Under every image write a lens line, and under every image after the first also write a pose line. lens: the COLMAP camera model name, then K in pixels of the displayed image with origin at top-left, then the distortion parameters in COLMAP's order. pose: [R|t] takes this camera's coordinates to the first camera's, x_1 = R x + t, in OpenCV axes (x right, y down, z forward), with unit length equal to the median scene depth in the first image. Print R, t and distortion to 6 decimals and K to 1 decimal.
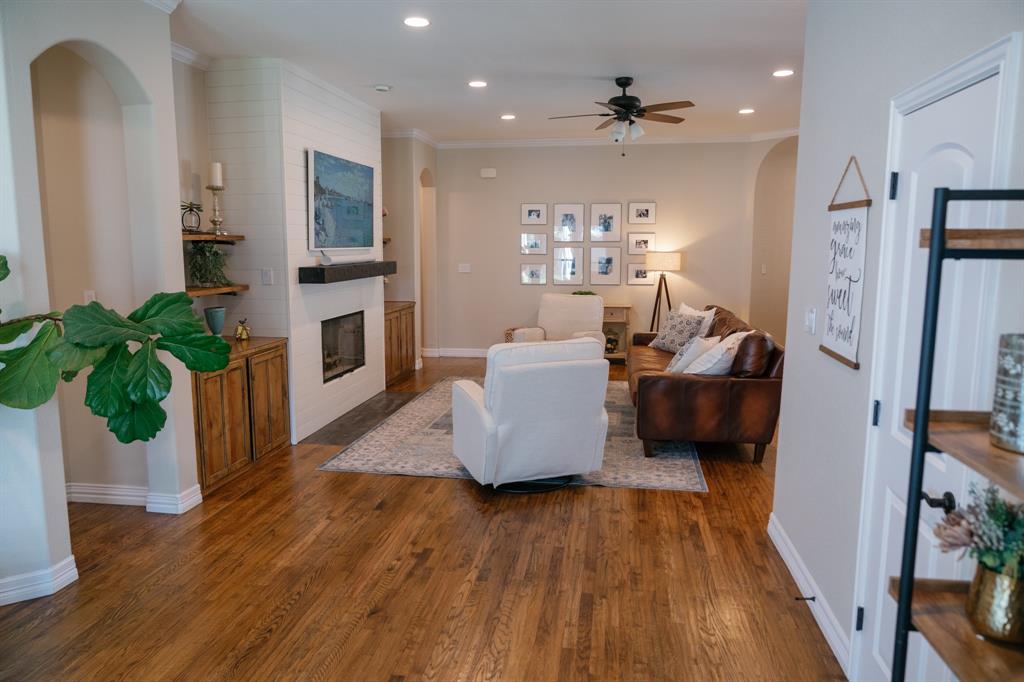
lens RADIAL K [[695.5, 0, 512.0], [0, 695.5, 341.0], [0, 0, 1]] dist [-0.026488, 0.005661]
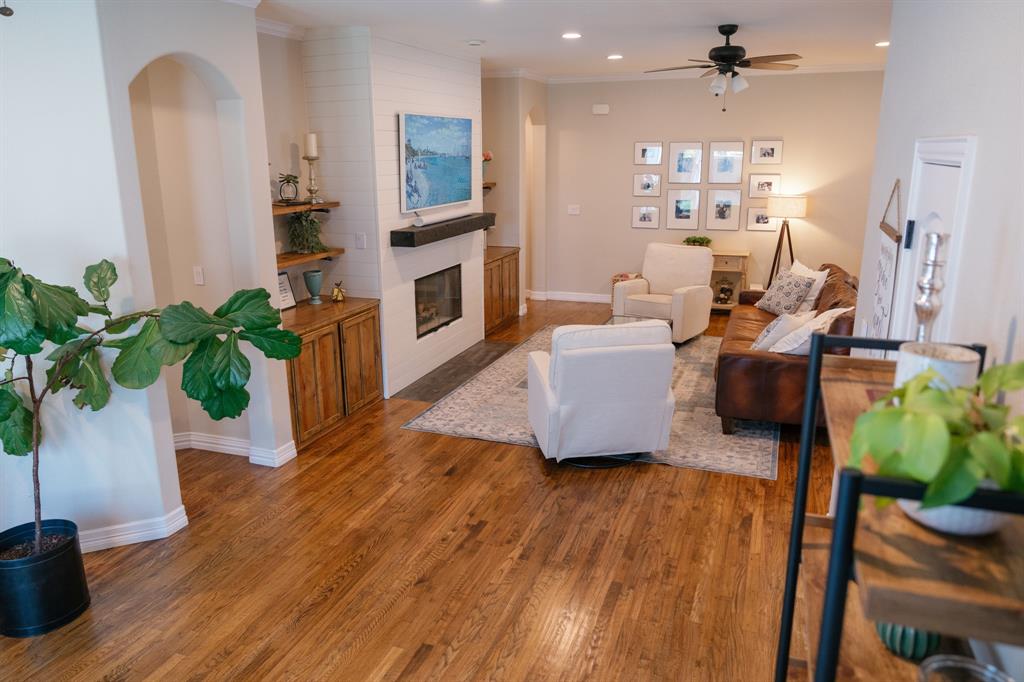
lens RADIAL K [[728.0, 0, 512.0], [0, 728.0, 341.0], [0, 0, 1]] dist [-0.029725, 0.002081]
pose [[0.980664, 0.040938, -0.191371, 0.104824], [-0.018046, 0.992626, 0.119869, -0.094207], [0.194867, -0.114097, 0.974171, -0.050685]]
